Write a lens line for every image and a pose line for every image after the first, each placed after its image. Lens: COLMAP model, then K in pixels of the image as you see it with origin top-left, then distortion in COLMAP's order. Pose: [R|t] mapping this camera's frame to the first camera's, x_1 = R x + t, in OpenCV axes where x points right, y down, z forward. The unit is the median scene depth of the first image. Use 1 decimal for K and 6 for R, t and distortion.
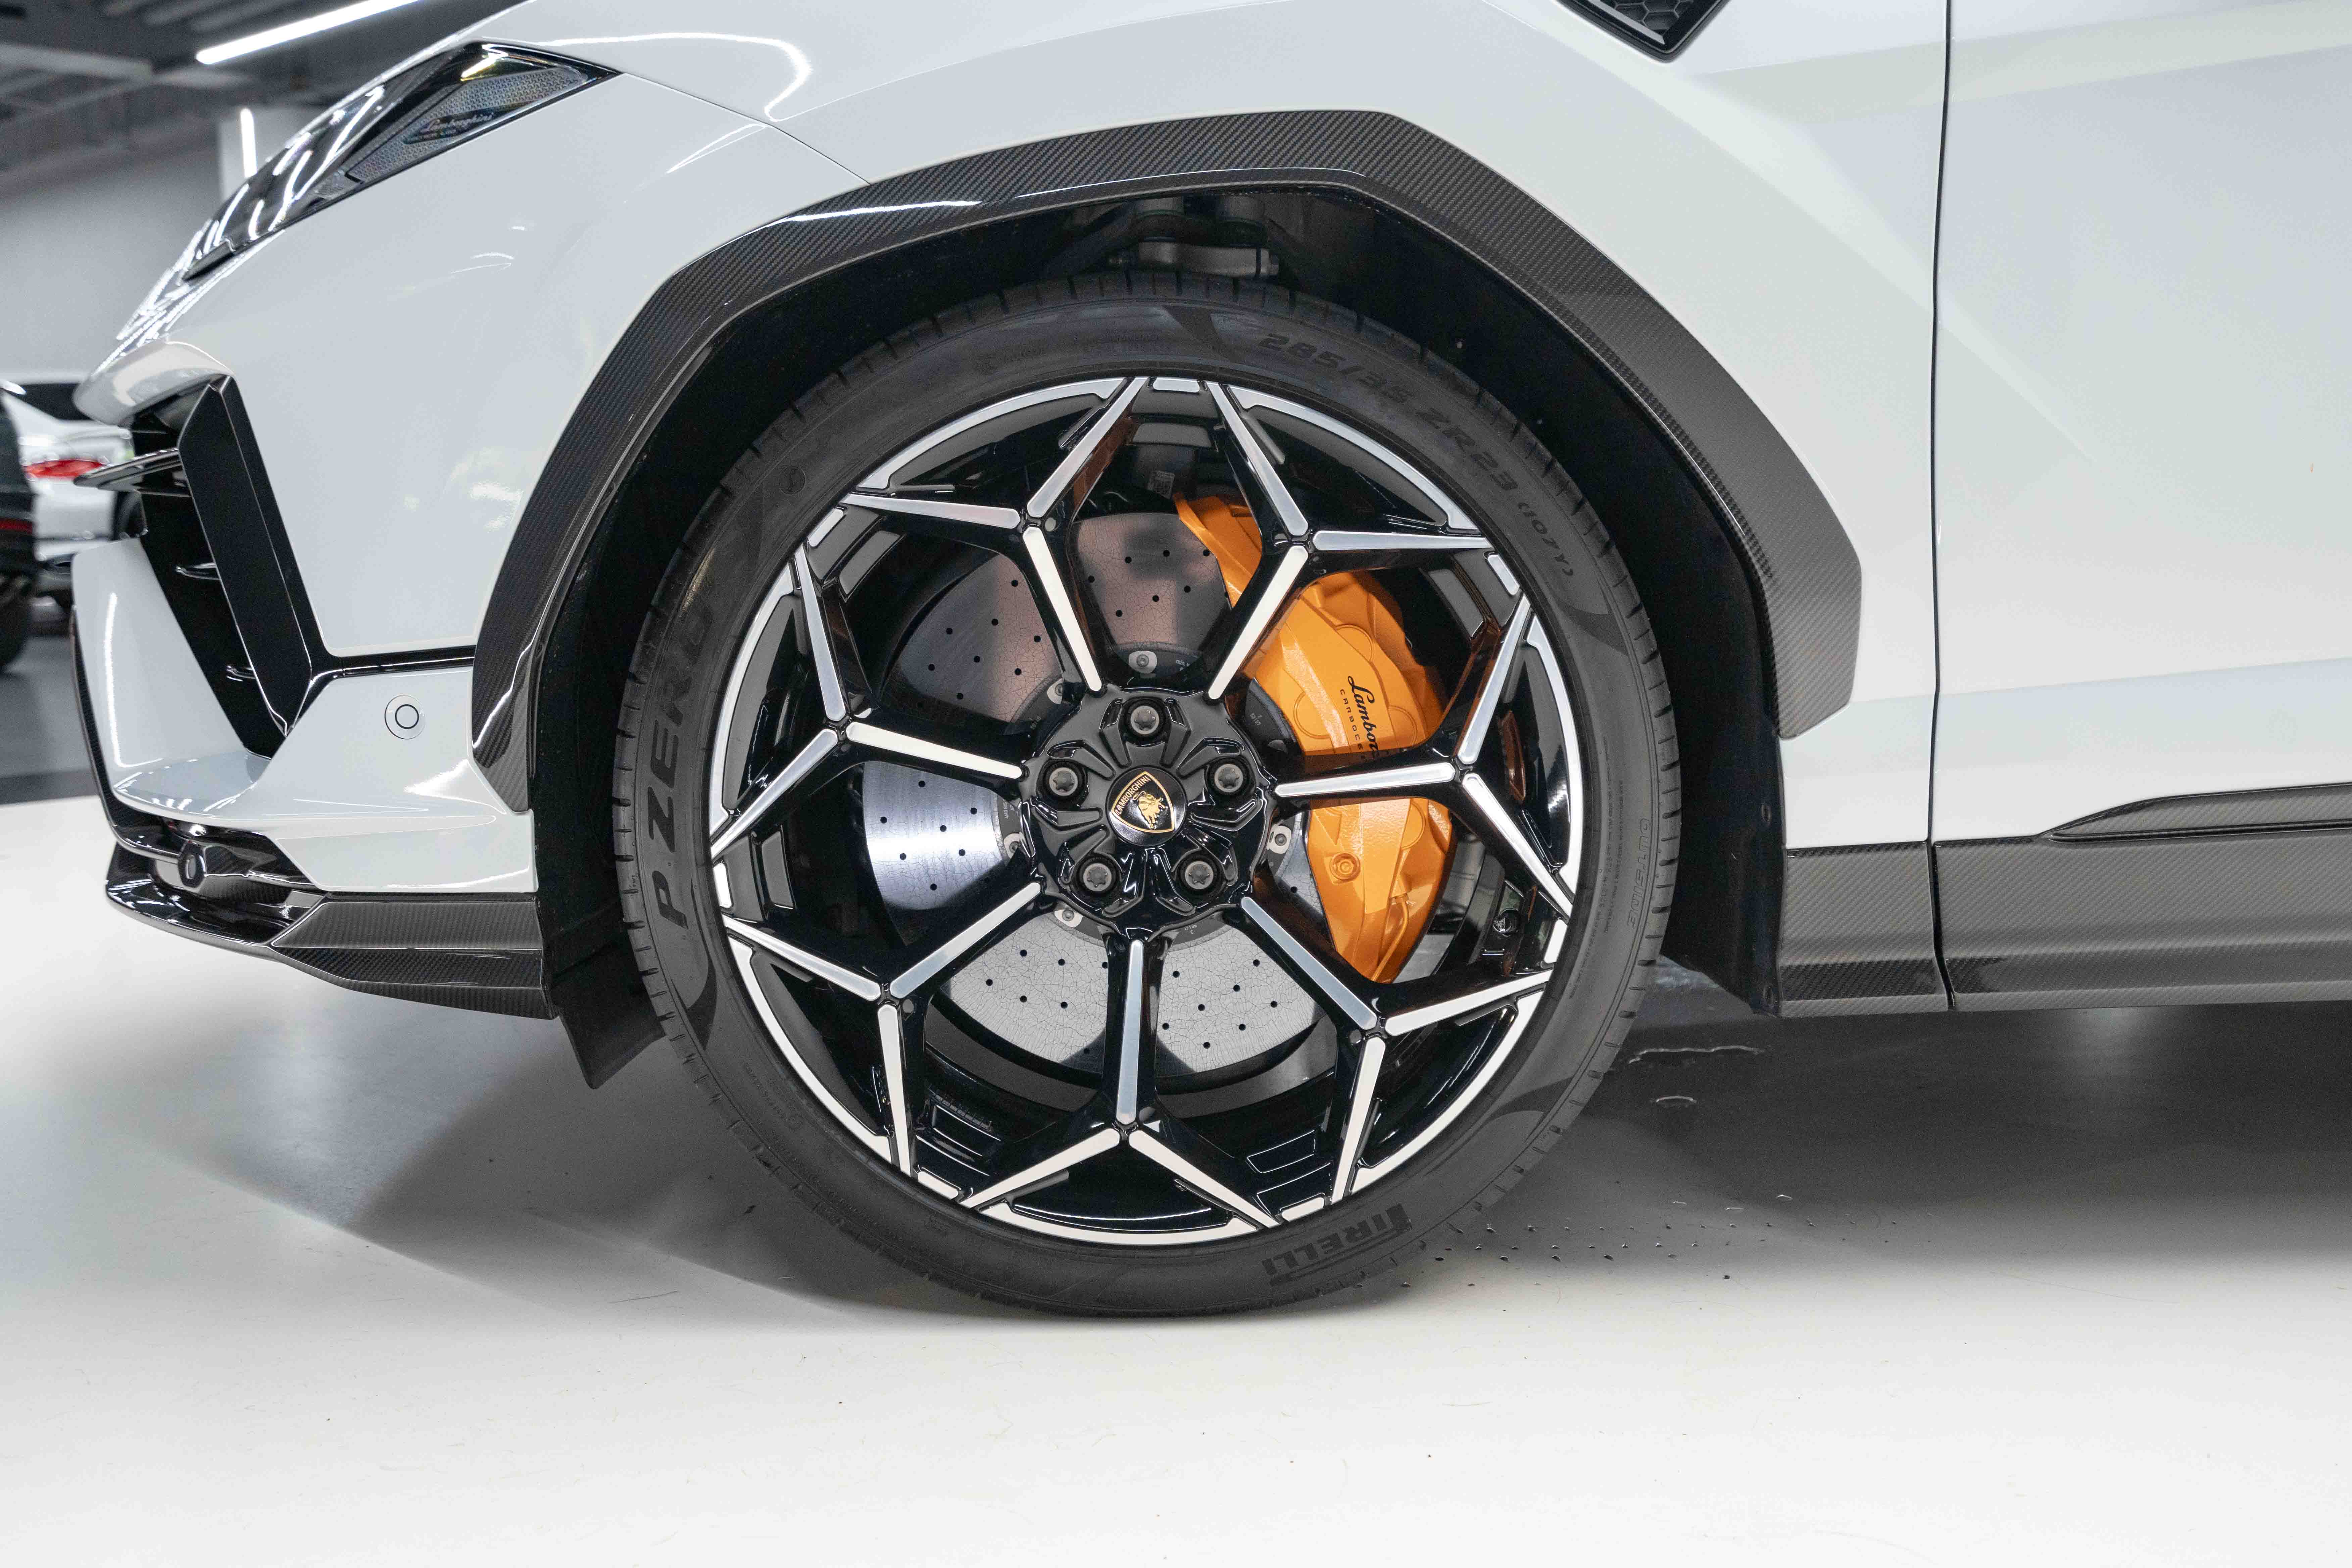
lens RADIAL K [[2287.9, 0, 1174.1], [0, 2287.9, 754.3], [0, 0, 1]] dist [0.015062, 0.015965]
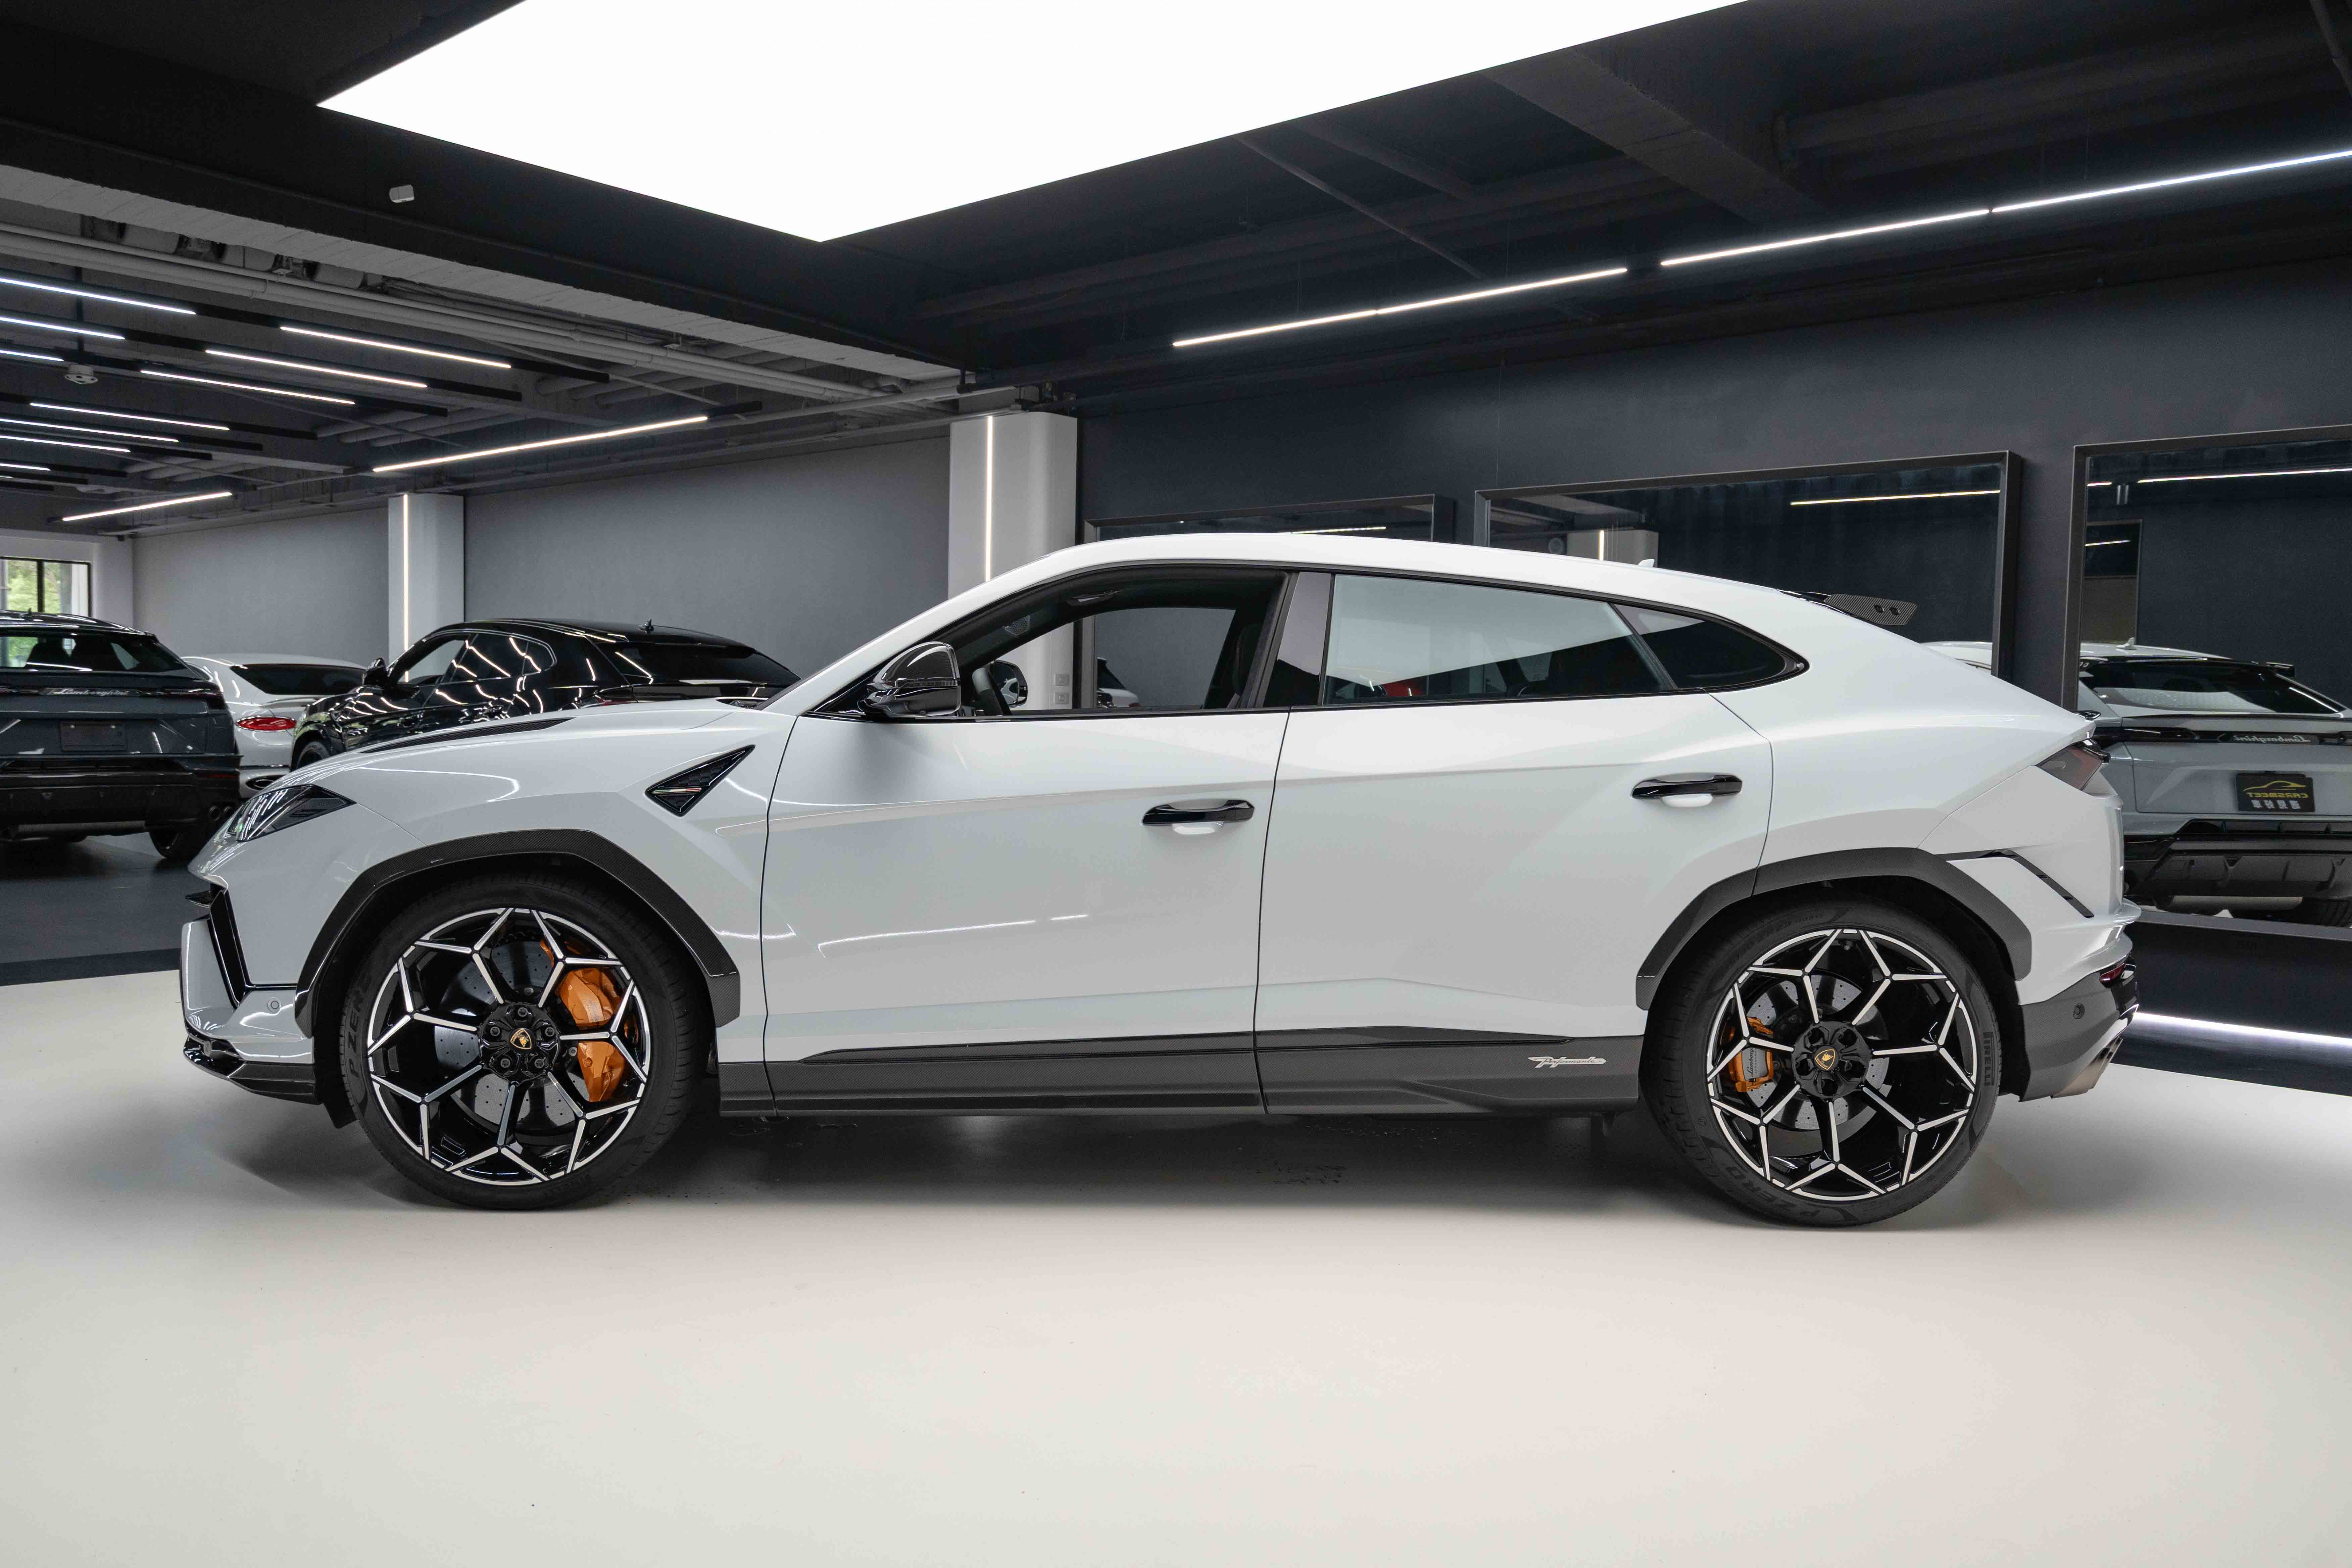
lens RADIAL K [[1694.1, 0, 1176.0], [0, 1694.1, 784.0], [0, 0, 1]] dist [0.001755, 0.001341]
pose [[0.998834, 0.035092, 0.033160, 0.803228], [-0.032595, 0.996797, -0.073036, -0.189104], [-0.035617, 0.071870, 0.996778, -1.359674]]
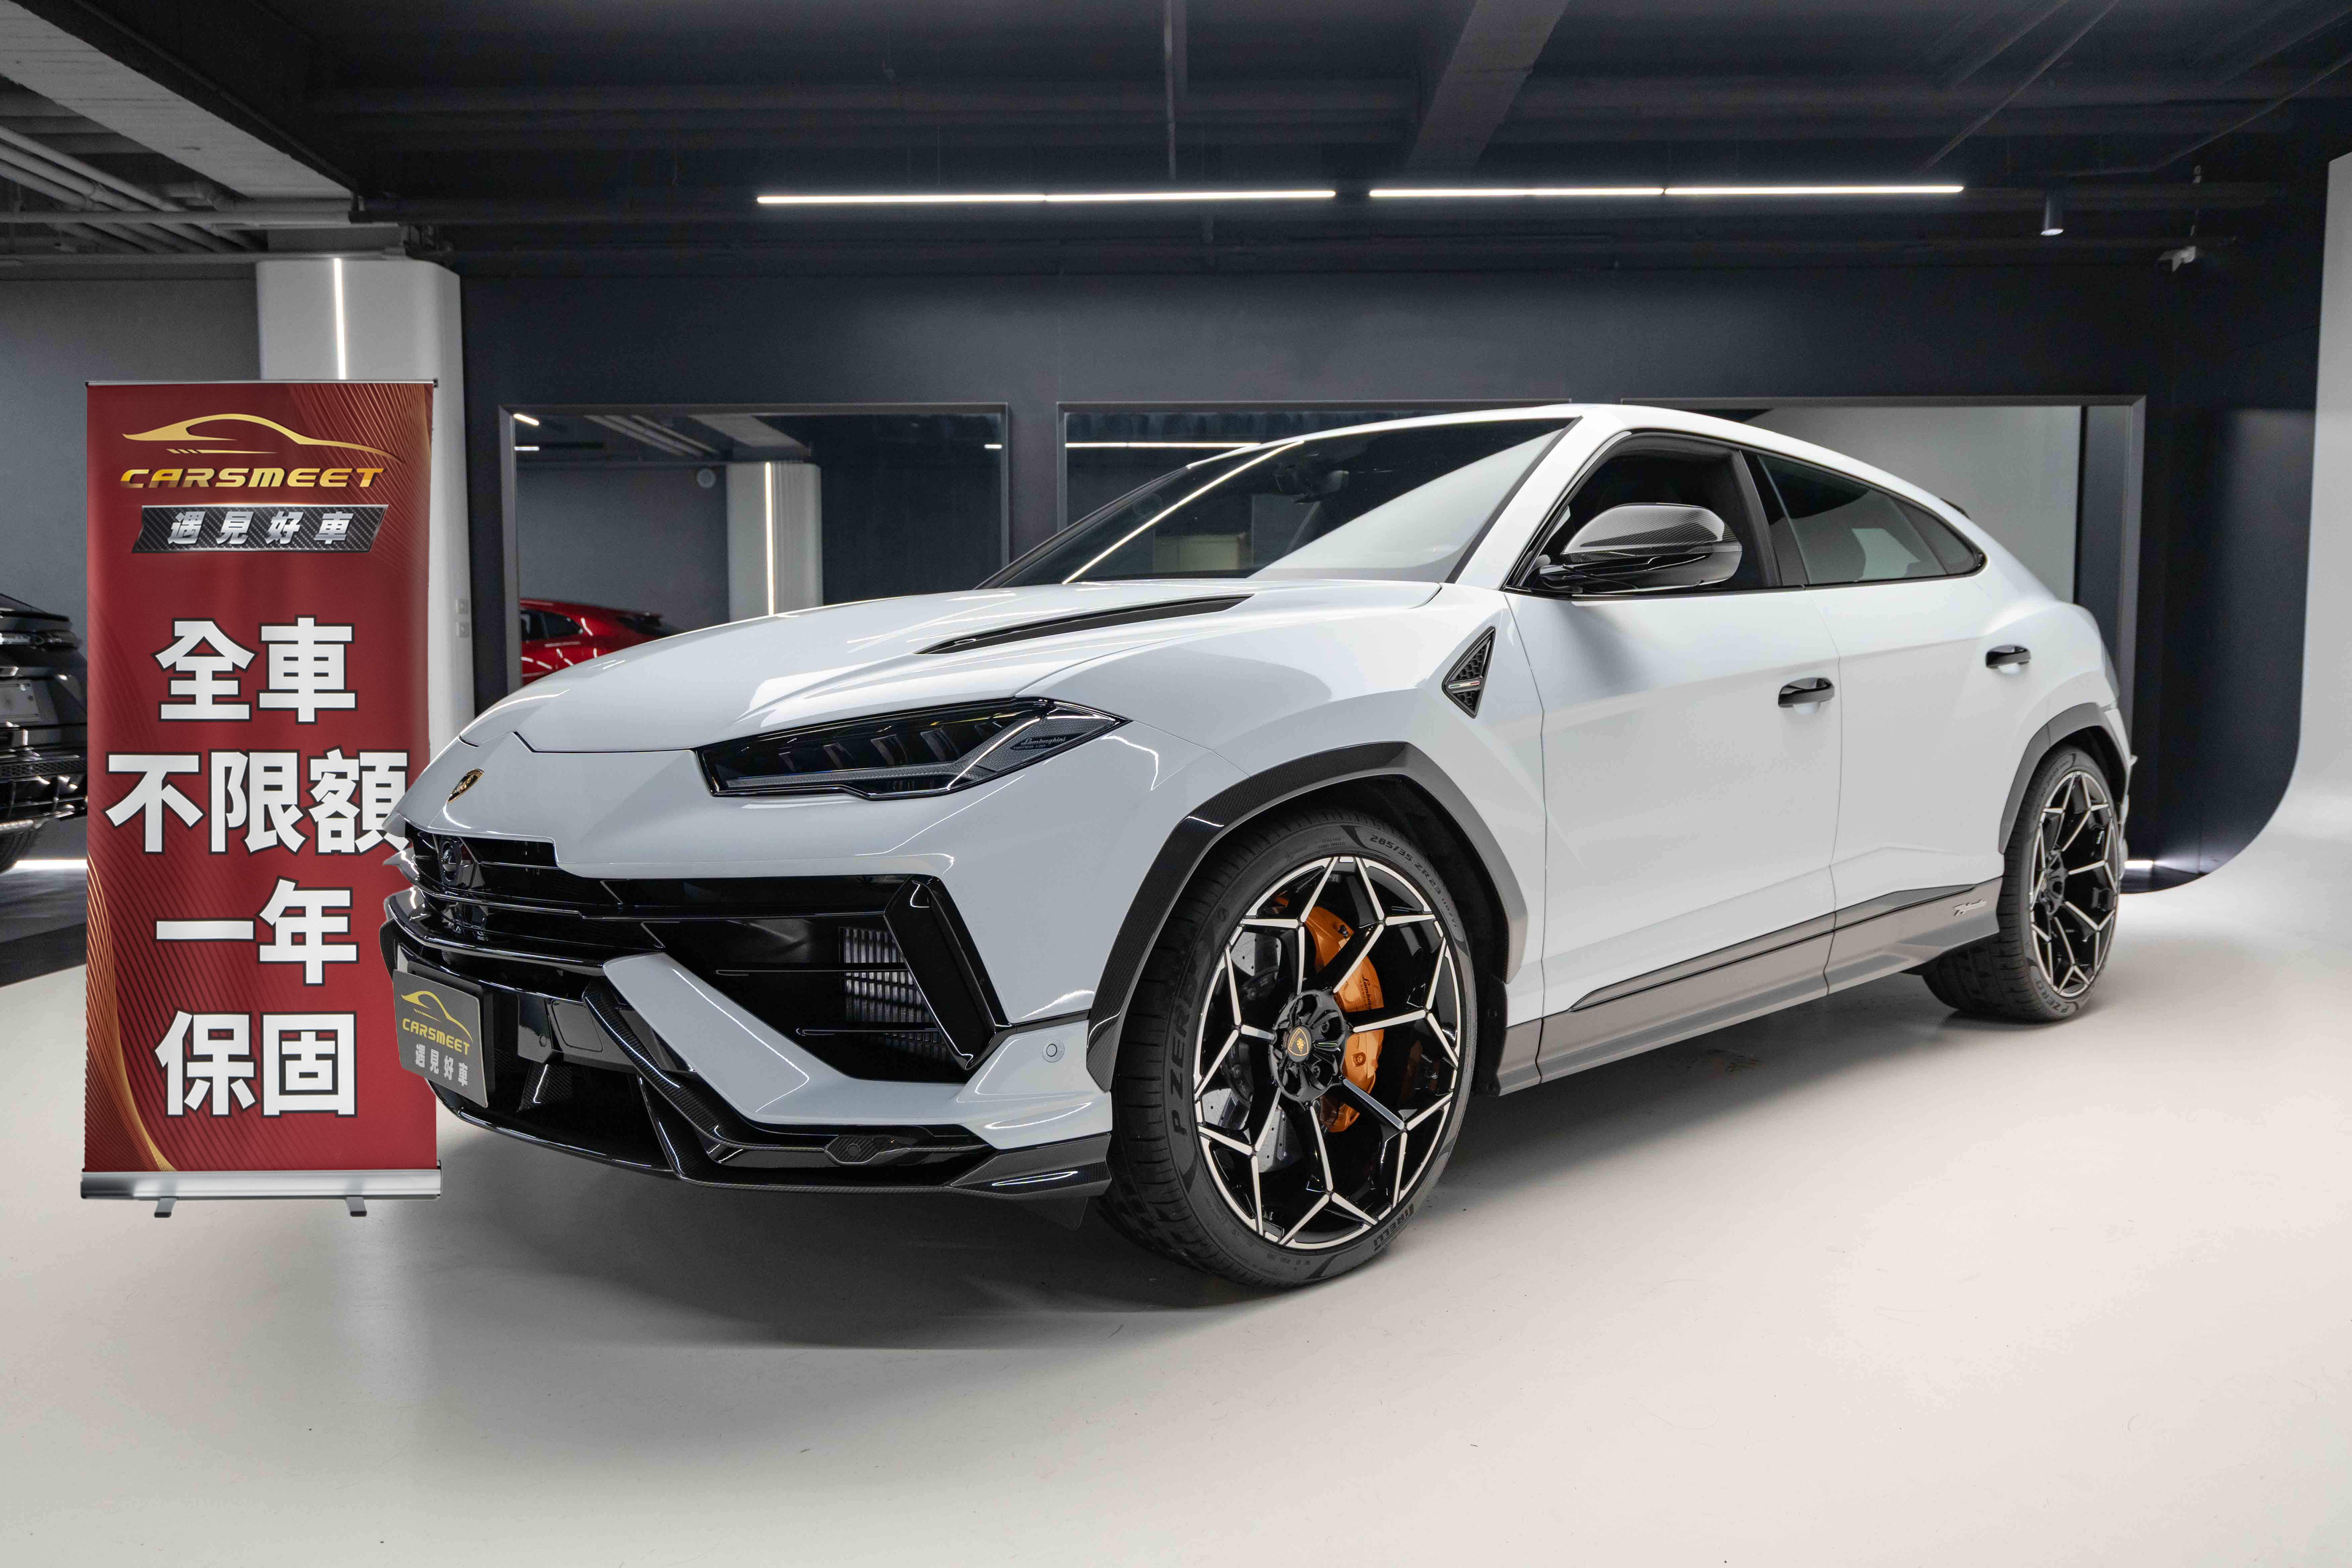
lens RADIAL K [[1693.3, 0, 1176.0], [0, 1693.3, 784.0], [0, 0, 1]] dist [-0.004607, -0.000758]
pose [[0.745291, -0.032102, 0.665966, -1.215430], [0.072030, 0.996871, -0.032557, -0.188702], [-0.662837, 0.072233, 0.745271, -0.148562]]
